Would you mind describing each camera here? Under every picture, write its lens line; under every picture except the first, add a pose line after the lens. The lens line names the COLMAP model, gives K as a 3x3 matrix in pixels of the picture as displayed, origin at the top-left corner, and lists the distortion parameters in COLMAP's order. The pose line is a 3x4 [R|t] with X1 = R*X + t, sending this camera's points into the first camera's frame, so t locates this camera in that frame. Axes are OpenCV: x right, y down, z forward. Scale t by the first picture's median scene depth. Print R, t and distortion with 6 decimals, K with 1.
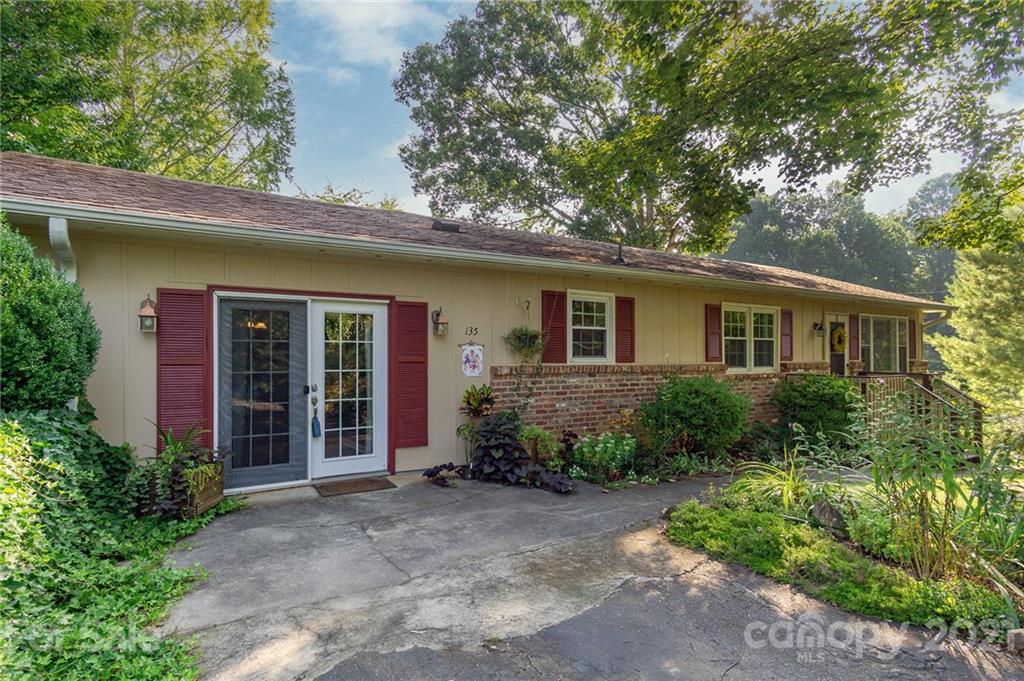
lens RADIAL K [[547.4, 0, 512.2], [0, 547.4, 356.5], [0, 0, 1]] dist [0.001931, 0.000521]
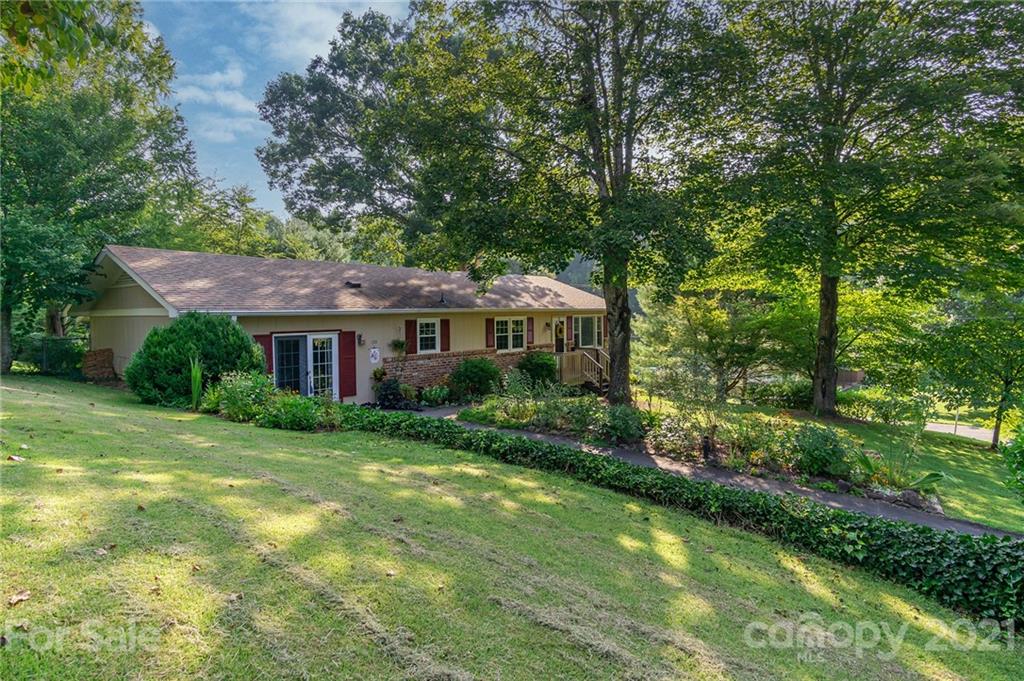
lens RADIAL K [[554.3, 0, 511.1], [0, 554.3, 327.5], [0, 0, 1]] dist [0.003475, 0.000250]
pose [[0.953778, -0.012245, 0.300261, -0.215122], [0.002820, 0.999490, 0.031801, -0.172546], [-0.300498, -0.029484, 0.953327, -1.253613]]
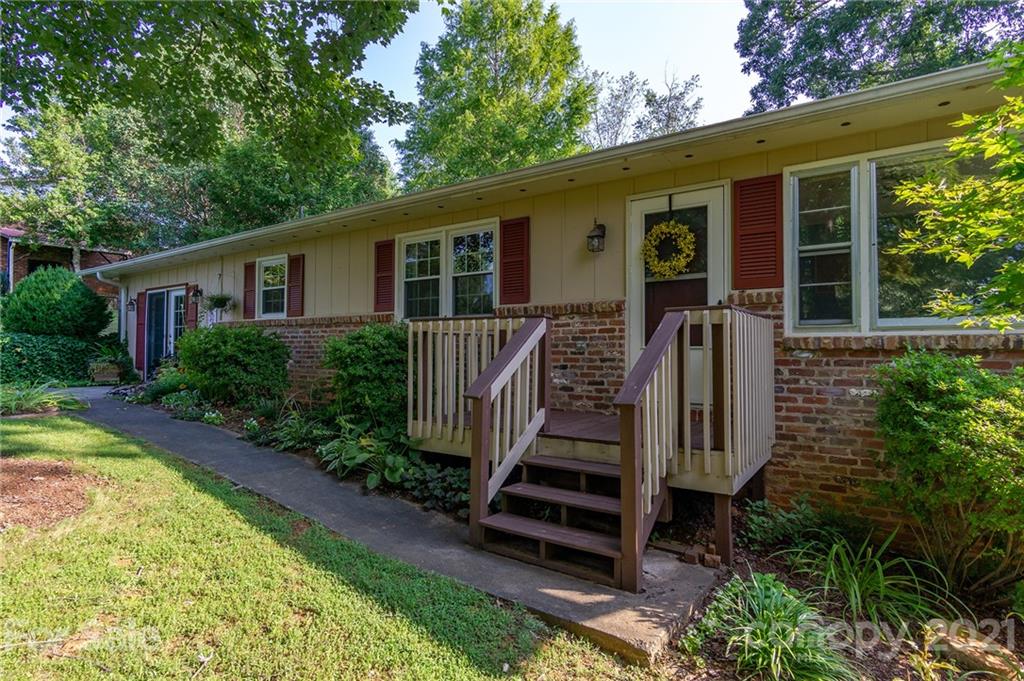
lens RADIAL K [[543.9, 0, 510.3], [0, 543.9, 337.6], [0, 0, 1]] dist [0.003555, 0.000855]
pose [[0.375576, -0.020958, -0.926554, 1.616033], [-0.004972, 0.999684, -0.024627, 0.091539], [0.926778, 0.013856, 0.375354, 1.197074]]
